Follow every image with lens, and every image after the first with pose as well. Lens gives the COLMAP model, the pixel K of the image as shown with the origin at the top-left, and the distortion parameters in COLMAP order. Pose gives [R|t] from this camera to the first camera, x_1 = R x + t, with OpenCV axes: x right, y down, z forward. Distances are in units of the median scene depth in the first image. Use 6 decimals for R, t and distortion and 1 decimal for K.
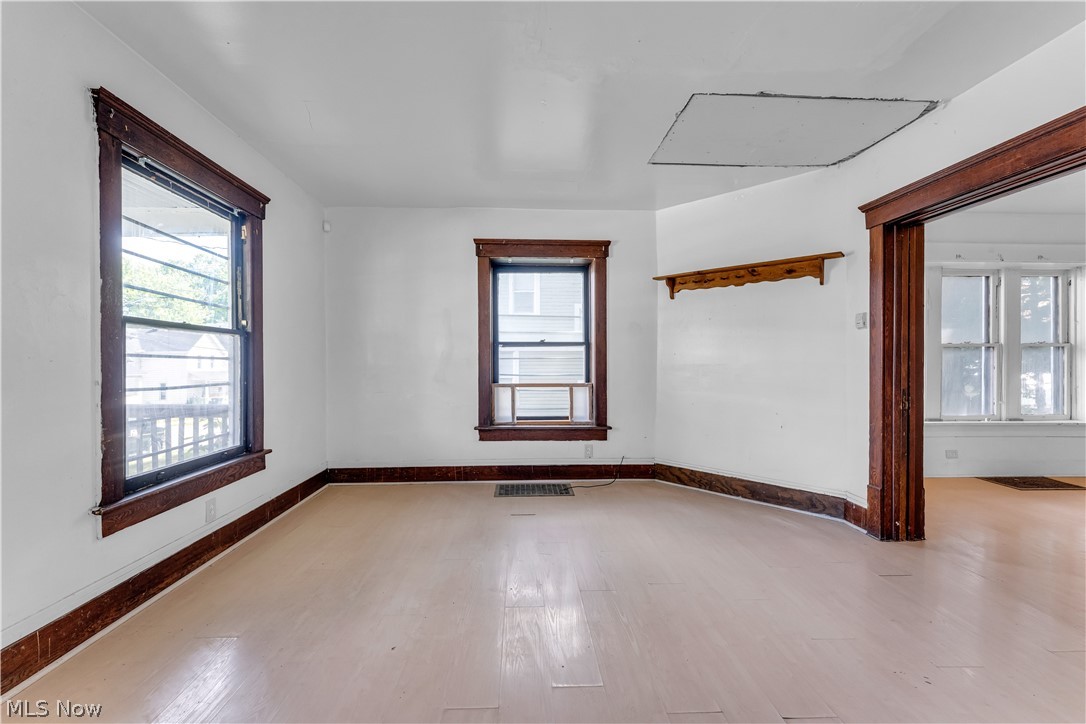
lens RADIAL K [[454.5, 0, 527.7], [0, 454.5, 364.2], [0, 0, 1]] dist [-0.002267, -0.000485]
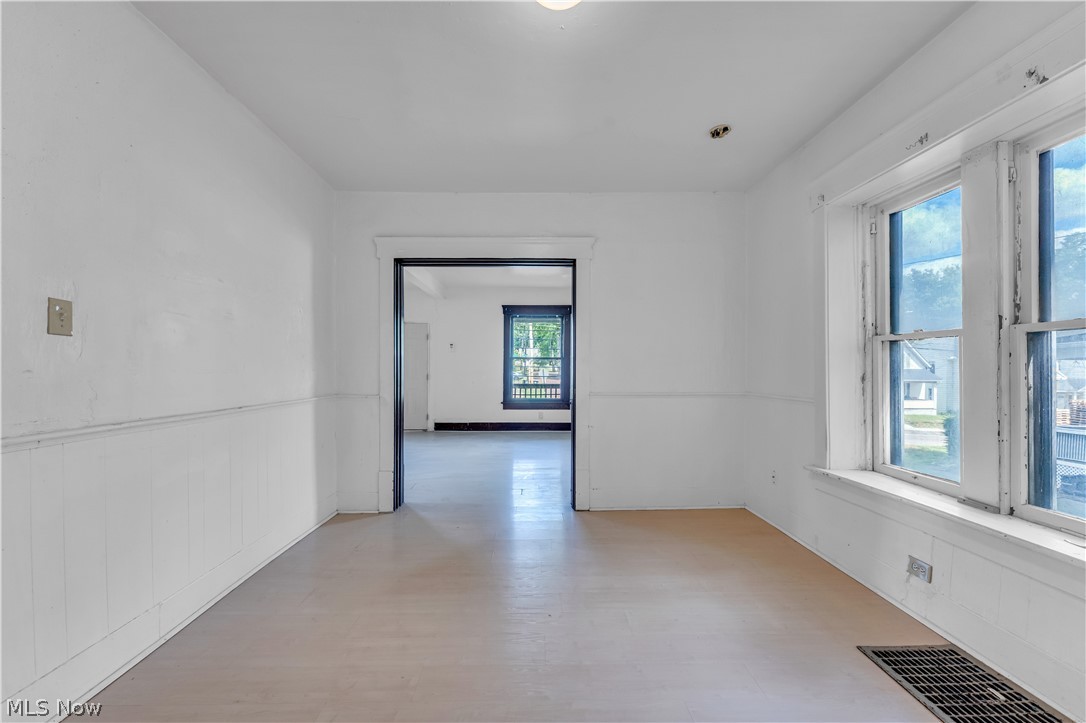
lens RADIAL K [[443.1, 0, 529.3], [0, 443.1, 373.9], [0, 0, 1]] dist [-0.001312, 0.000060]
pose [[-0.040761, 0.012831, -0.999087, 1.424010], [-0.005523, 0.999899, 0.013066, -0.005121], [0.999154, 0.006050, -0.040686, 0.626520]]
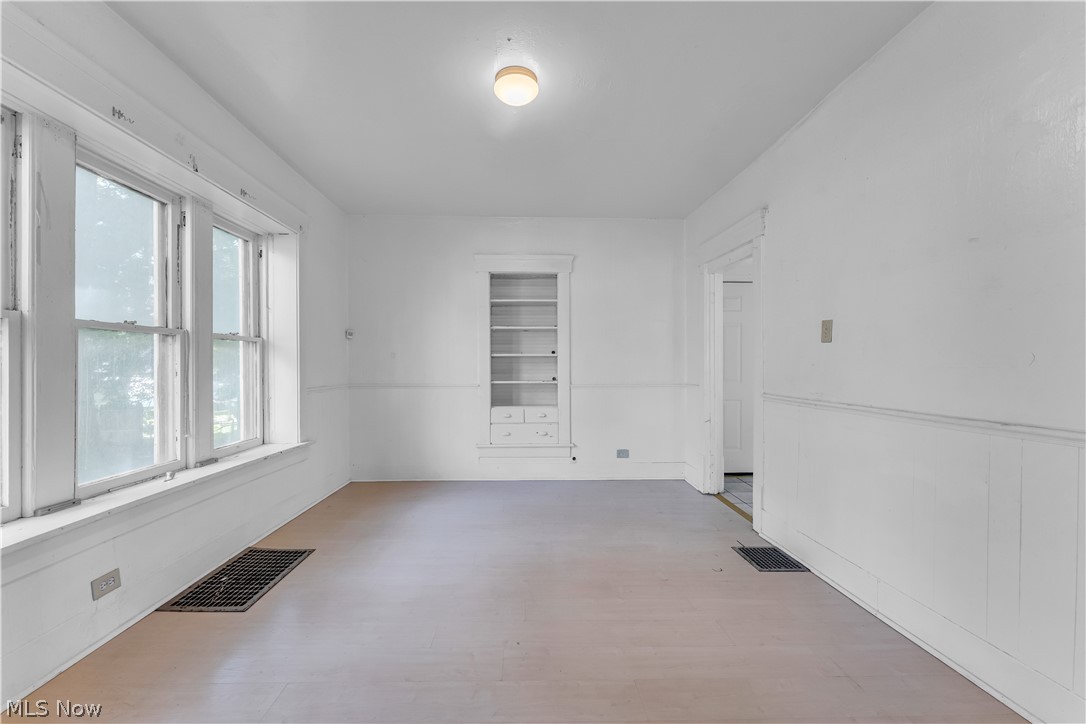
lens RADIAL K [[446.1, 0, 543.7], [0, 446.1, 369.6], [0, 0, 1]] dist [-0.002214, -0.000133]
pose [[-0.018146, -0.008026, 0.999803, 0.524545], [0.003369, 0.999962, 0.008088, -0.000368], [-0.999830, 0.003515, -0.018119, 0.613024]]
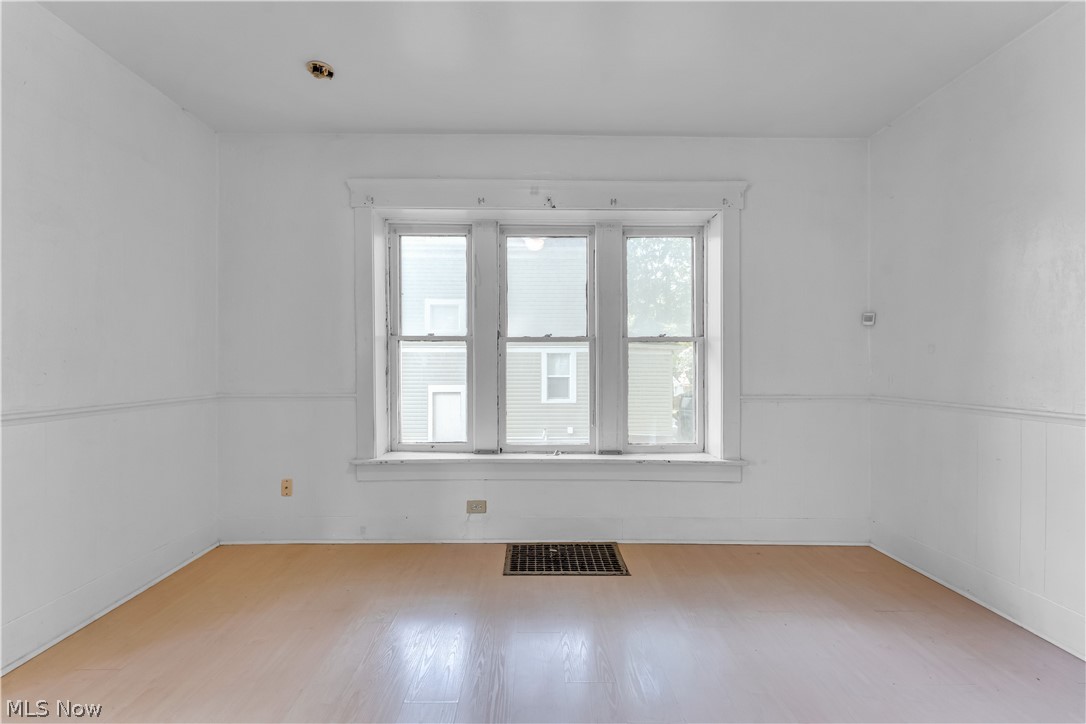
lens RADIAL K [[446.1, 0, 543.7], [0, 446.1, 369.6], [0, 0, 1]] dist [-0.002214, -0.000133]
pose [[0.999698, 0.002668, -0.024429, 1.060837], [-0.002549, 0.999985, 0.004870, -0.001194], [0.024441, -0.004806, 0.999690, 0.368744]]
